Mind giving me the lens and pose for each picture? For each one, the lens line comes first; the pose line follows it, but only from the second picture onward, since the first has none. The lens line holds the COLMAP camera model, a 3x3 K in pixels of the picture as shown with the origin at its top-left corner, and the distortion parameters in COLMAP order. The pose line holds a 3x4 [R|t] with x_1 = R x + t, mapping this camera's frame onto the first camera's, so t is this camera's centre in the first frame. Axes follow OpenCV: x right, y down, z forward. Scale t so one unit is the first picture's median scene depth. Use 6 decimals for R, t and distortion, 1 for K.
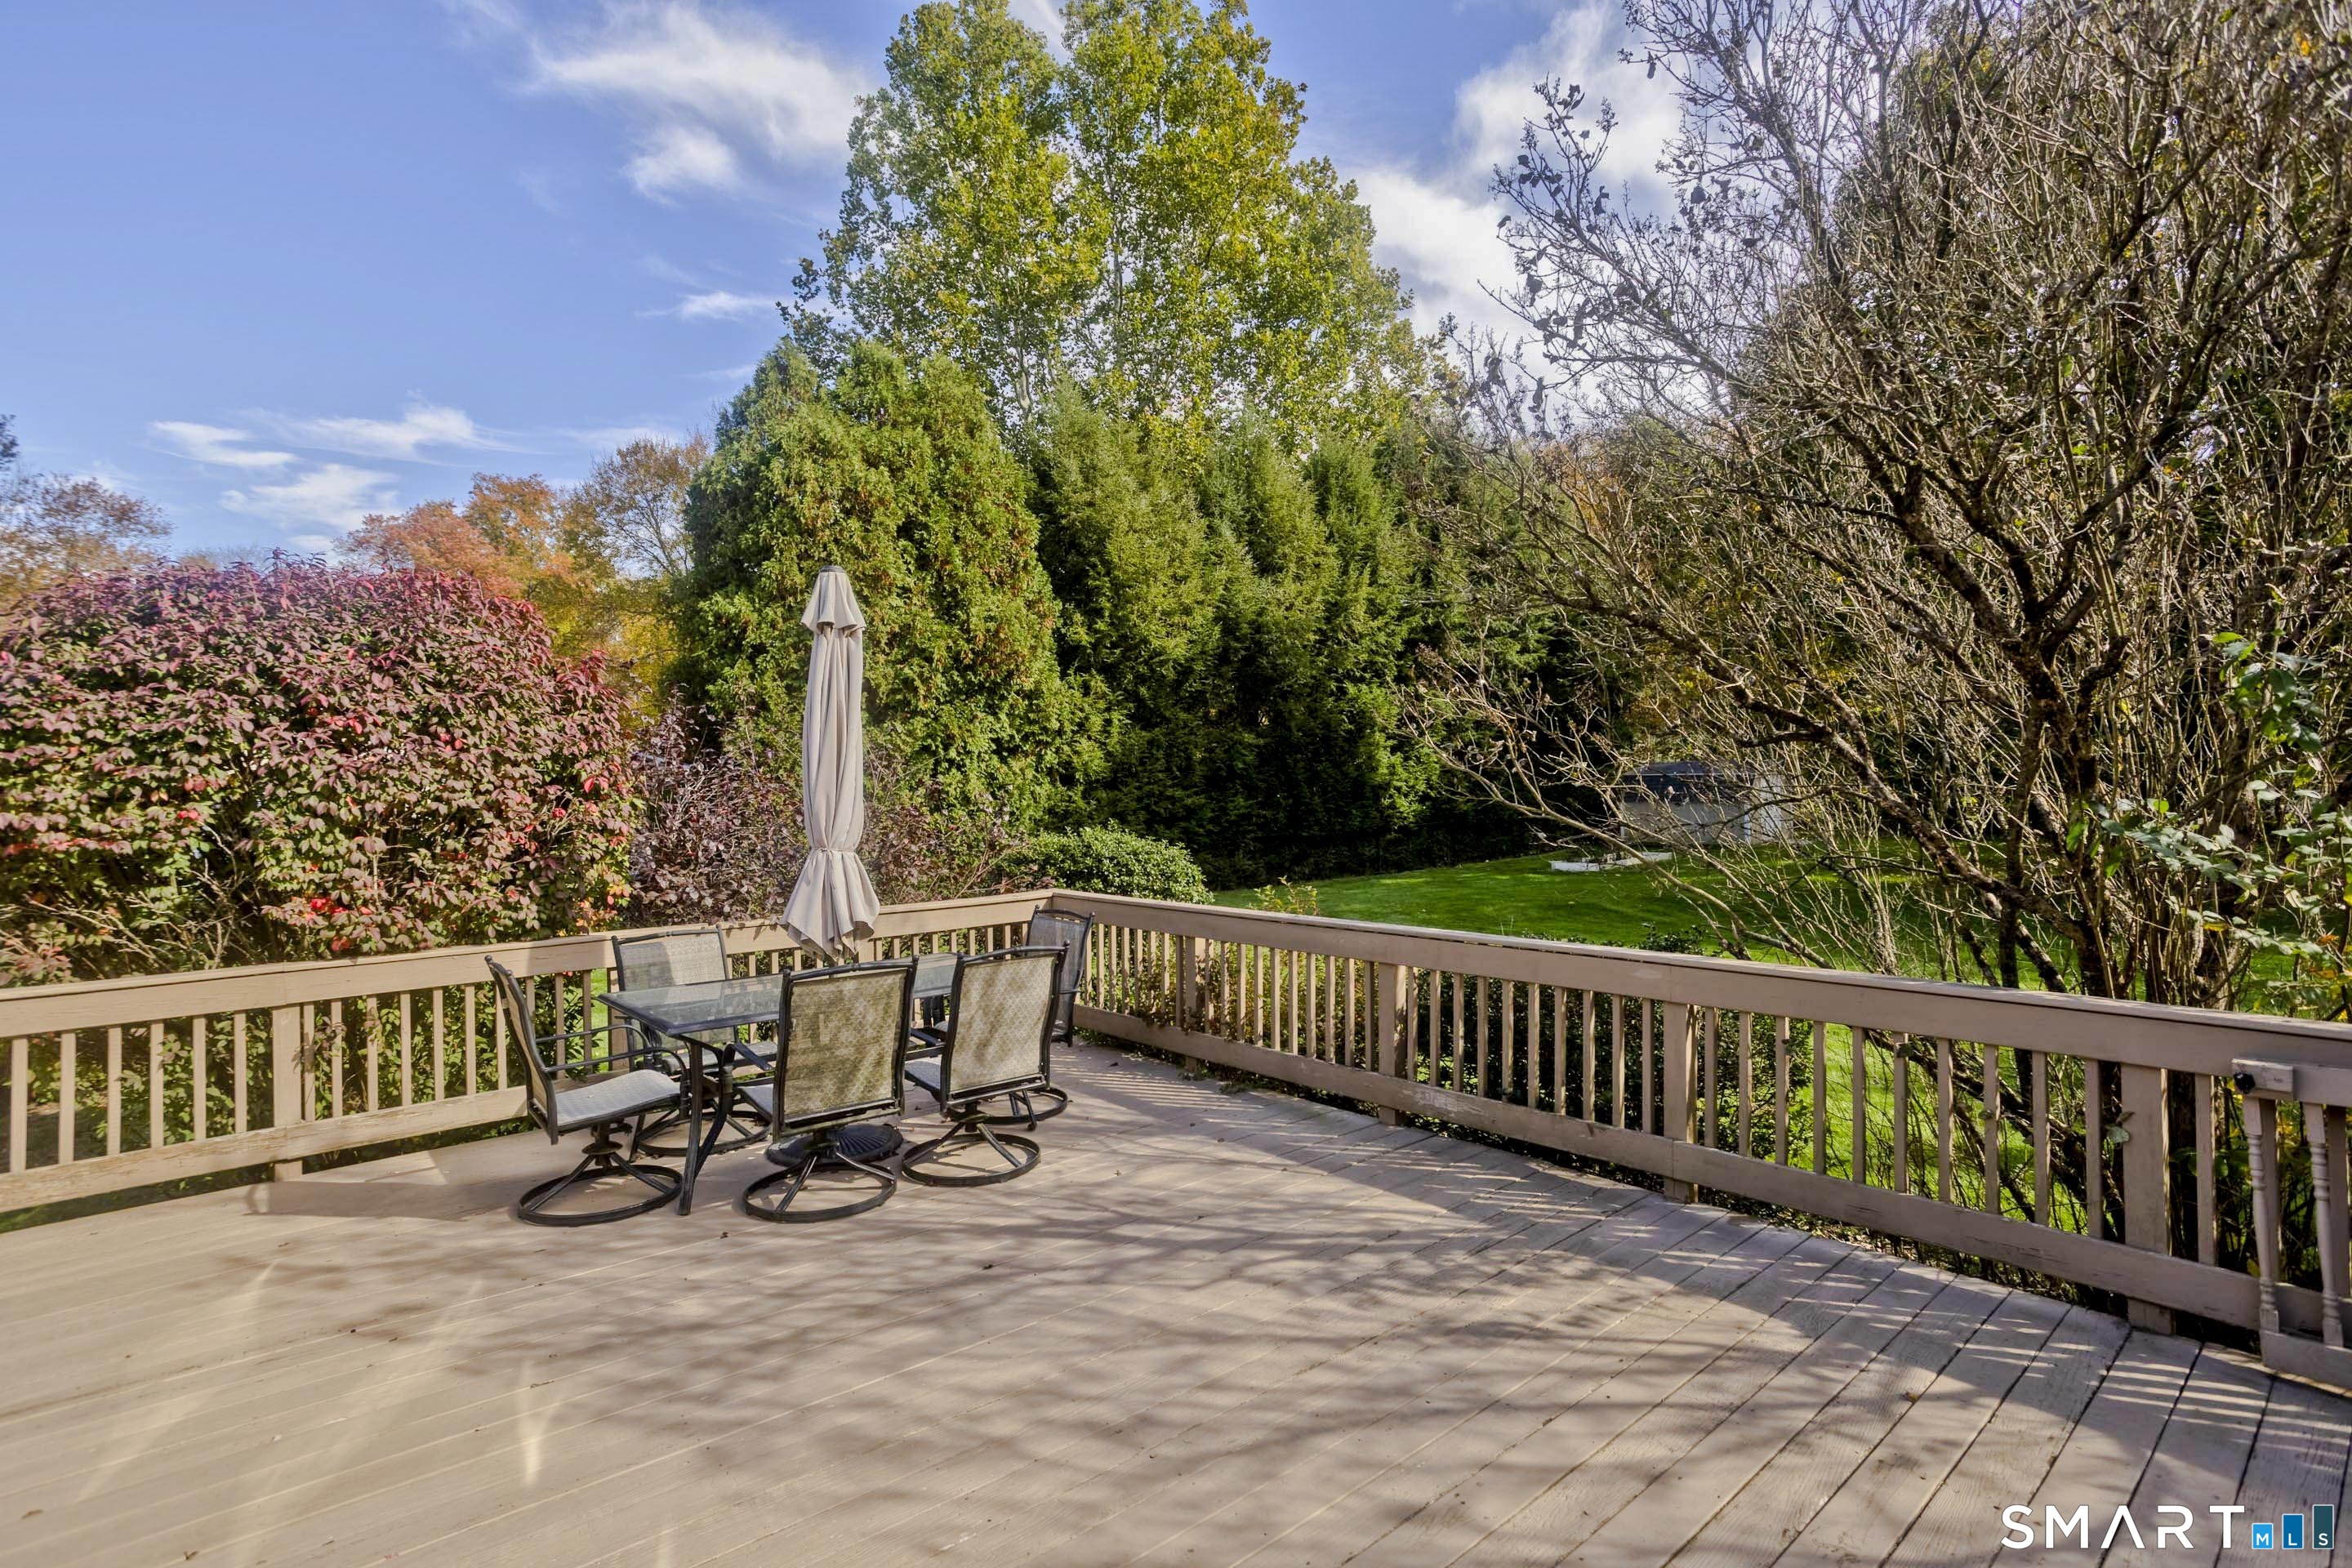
lens RADIAL K [[1146.5, 0, 1183.0], [0, 1146.5, 771.8], [0, 0, 1]] dist [-0.027305, 0.012468]
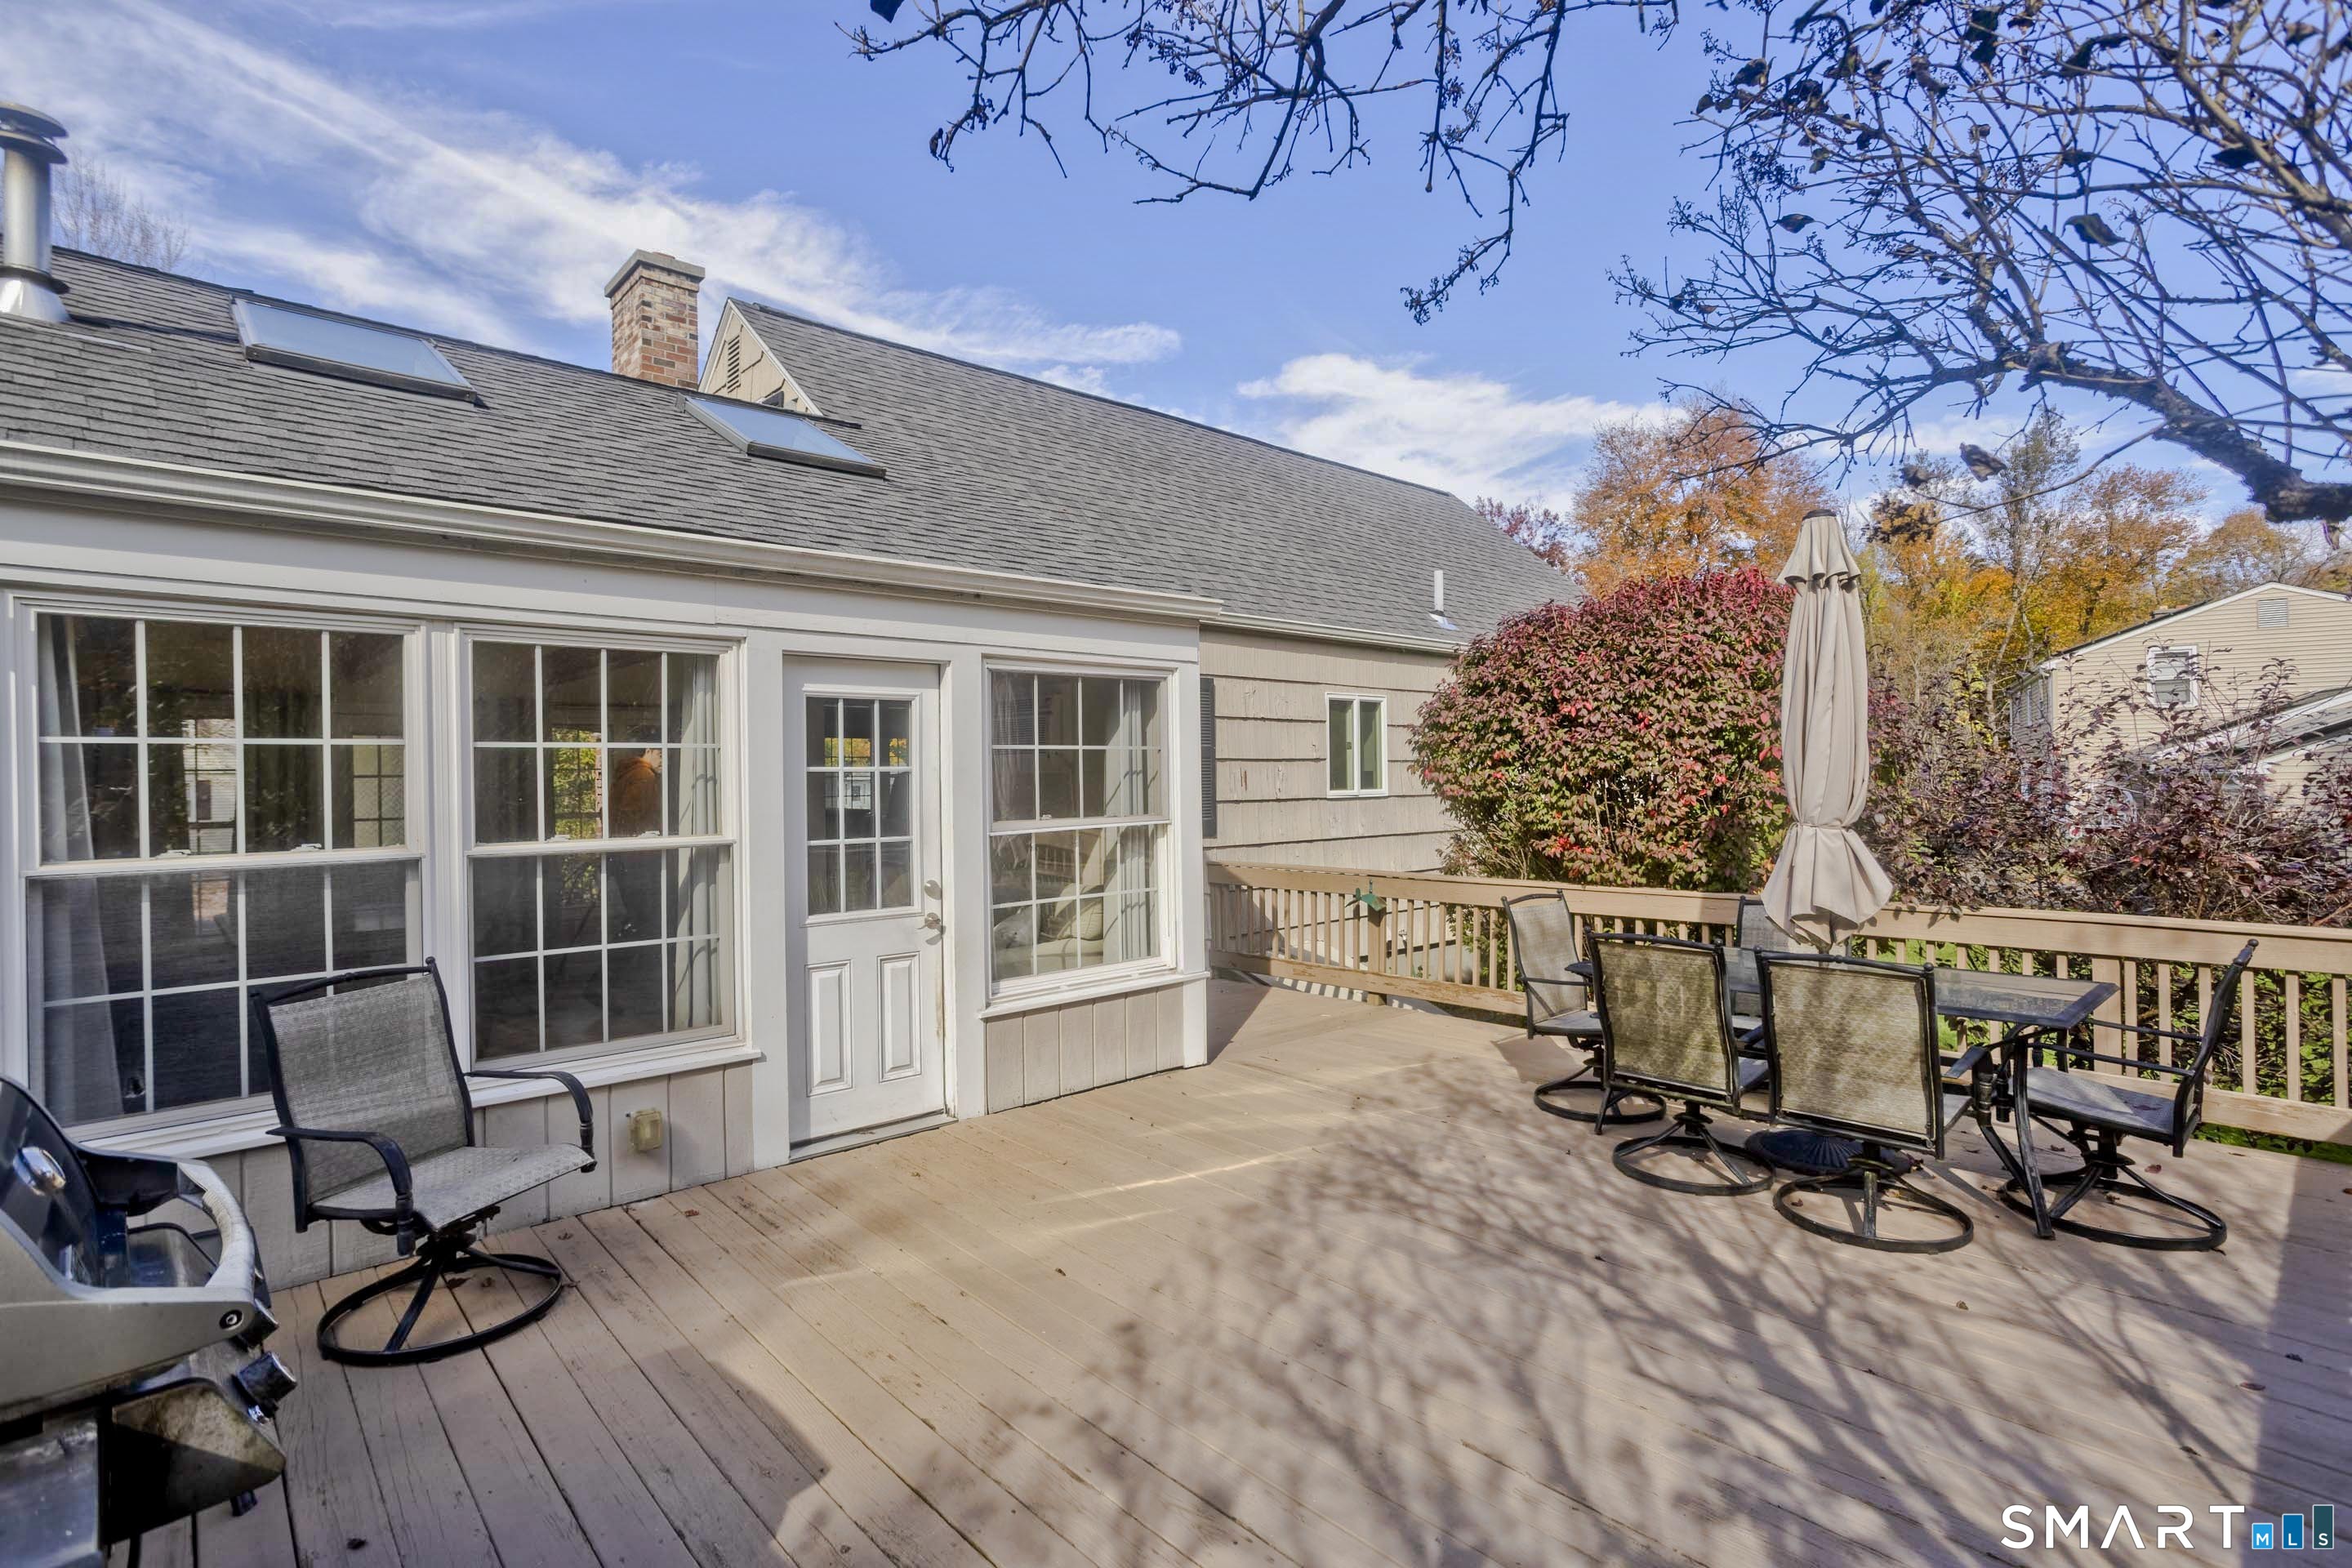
lens RADIAL K [[1146.5, 0, 1178.7], [0, 1146.5, 774.6], [0, 0, 1]] dist [-0.027305, 0.012468]
pose [[0.027155, 0.014900, -0.999520, 0.712577], [0.019904, 0.999683, 0.015443, 0.004802], [0.999433, -0.020314, 0.026849, 0.581076]]
